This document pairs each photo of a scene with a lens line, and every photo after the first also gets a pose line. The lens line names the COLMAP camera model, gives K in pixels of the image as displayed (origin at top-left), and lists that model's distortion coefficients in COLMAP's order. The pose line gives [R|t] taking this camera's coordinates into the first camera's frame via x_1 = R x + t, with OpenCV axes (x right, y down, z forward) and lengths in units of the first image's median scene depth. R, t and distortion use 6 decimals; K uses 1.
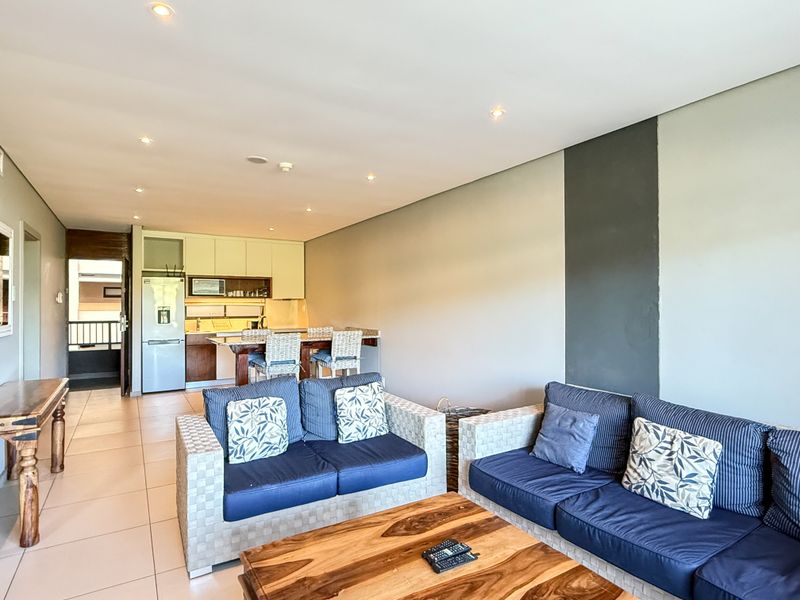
lens RADIAL K [[445.7, 0, 400.0], [0, 445.7, 300.0], [0, 0, 1]] dist [-0.001296, 0.000370]
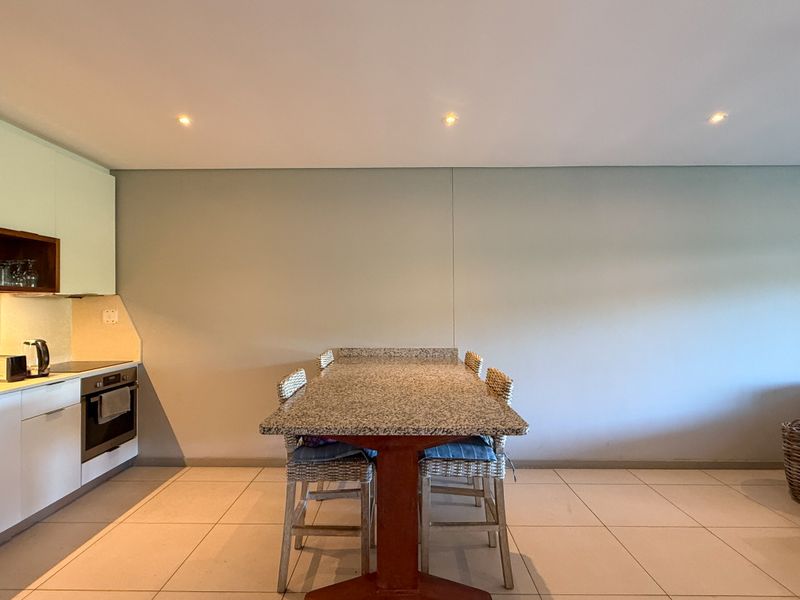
lens RADIAL K [[431.2, 0, 400.0], [0, 431.2, 300.0], [0, 0, 1]] dist [-0.001292, -0.000360]
pose [[0.530150, 0.002766, 0.847899, -1.124343], [-0.010087, 0.999944, 0.003045, -0.003998], [-0.847844, -0.010167, 0.530148, 1.380701]]
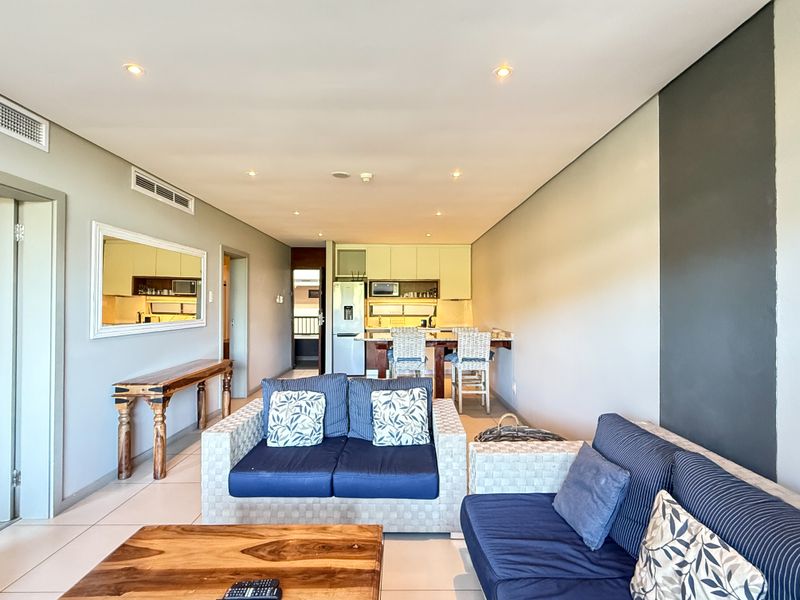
lens RADIAL K [[415.6, 0, 400.0], [0, 415.6, 300.0], [0, 0, 1]] dist [-0.000062, -0.000374]
pose [[0.855193, -0.000359, -0.518309, 0.386231], [0.001334, 0.999998, 0.001508, -0.006433], [0.518307, -0.001981, 0.855192, 0.221880]]
